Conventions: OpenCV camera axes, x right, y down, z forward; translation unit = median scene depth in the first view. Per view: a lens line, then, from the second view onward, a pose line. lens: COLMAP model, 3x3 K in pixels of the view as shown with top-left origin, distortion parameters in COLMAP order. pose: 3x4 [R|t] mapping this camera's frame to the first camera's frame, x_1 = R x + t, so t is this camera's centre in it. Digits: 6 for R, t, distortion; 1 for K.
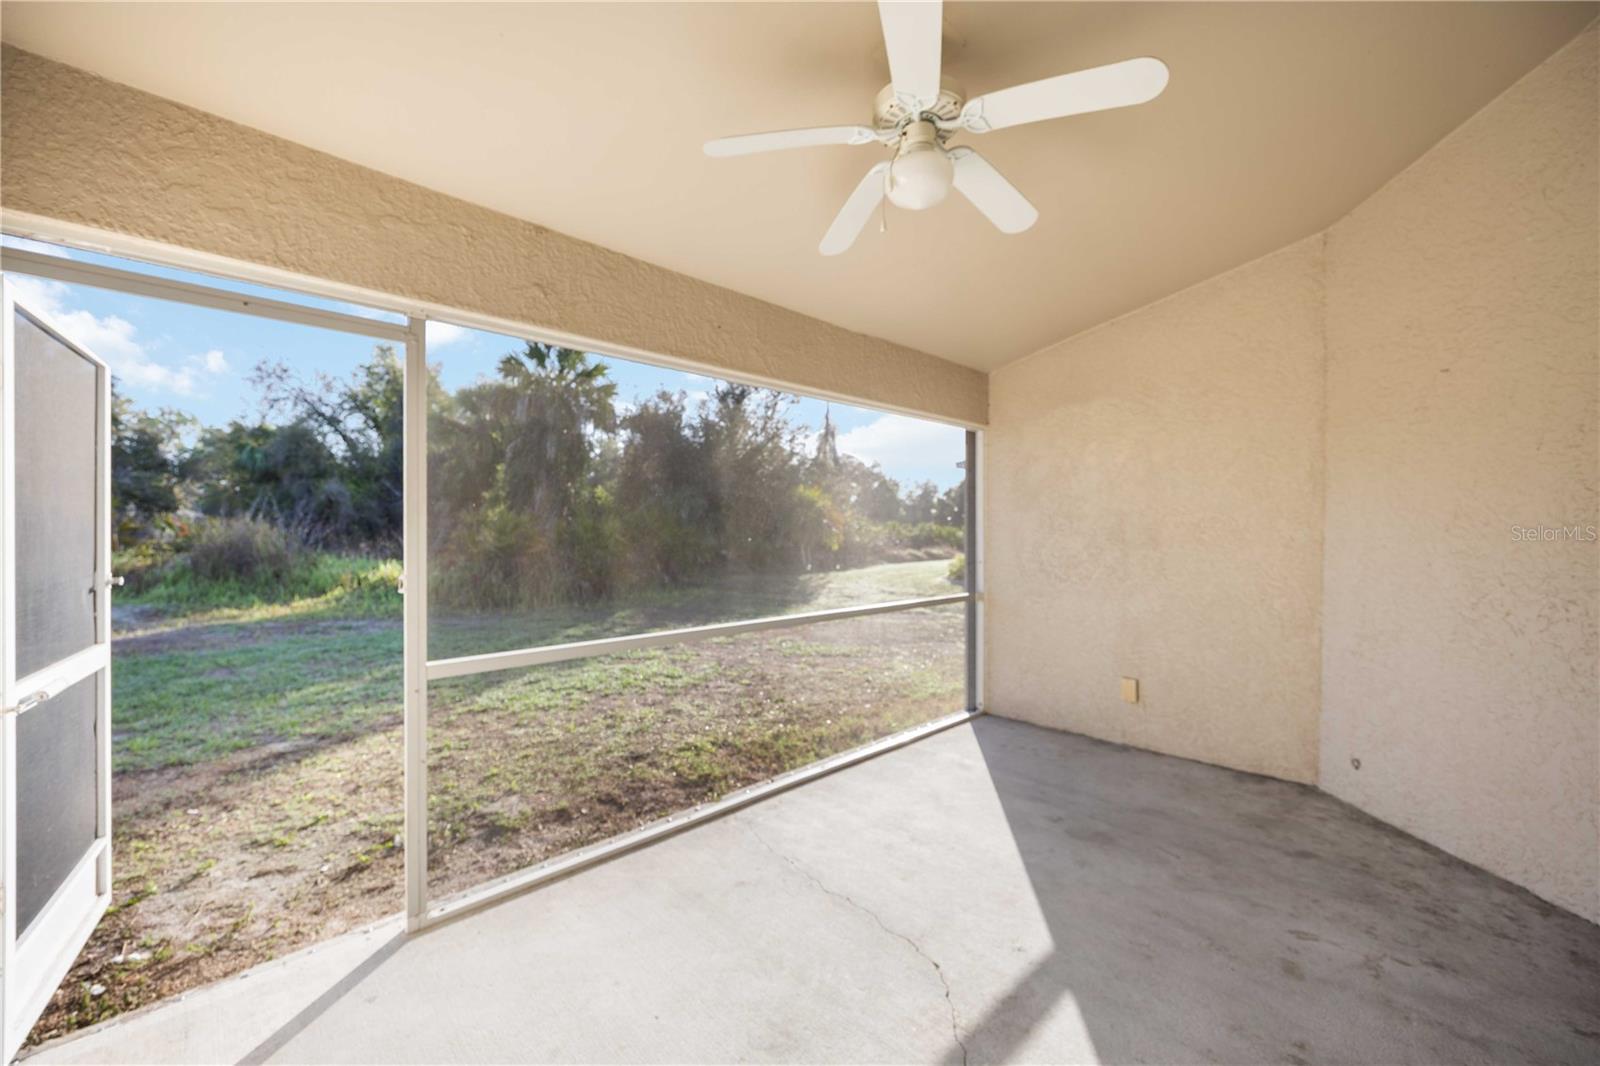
lens RADIAL K [[621.8, 0, 796.2], [0, 621.8, 540.0], [0, 0, 1]] dist [0.000659, 0.000200]
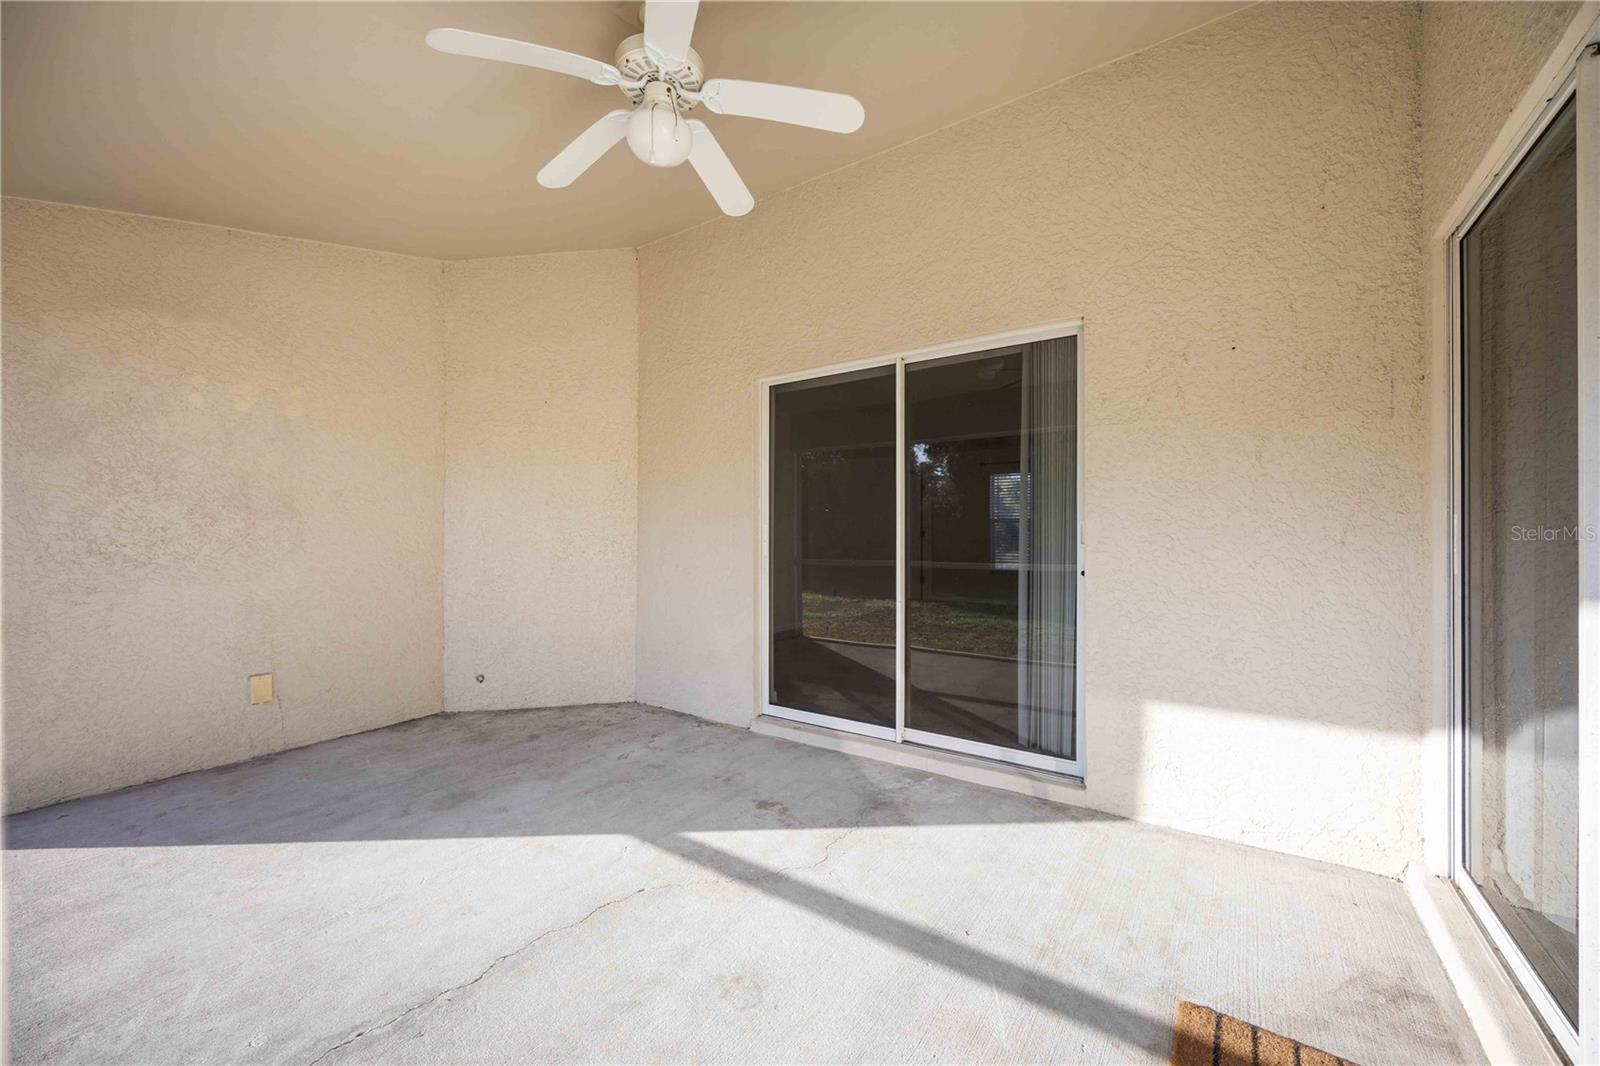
lens RADIAL K [[621.8, 0, 796.2], [0, 621.8, 540.0], [0, 0, 1]] dist [0.000659, 0.000200]
pose [[-0.198096, -0.012639, 0.980101, -0.501687], [0.012431, 0.999804, 0.015405, 0.047450], [-0.980104, 0.015236, -0.197900, 0.558836]]
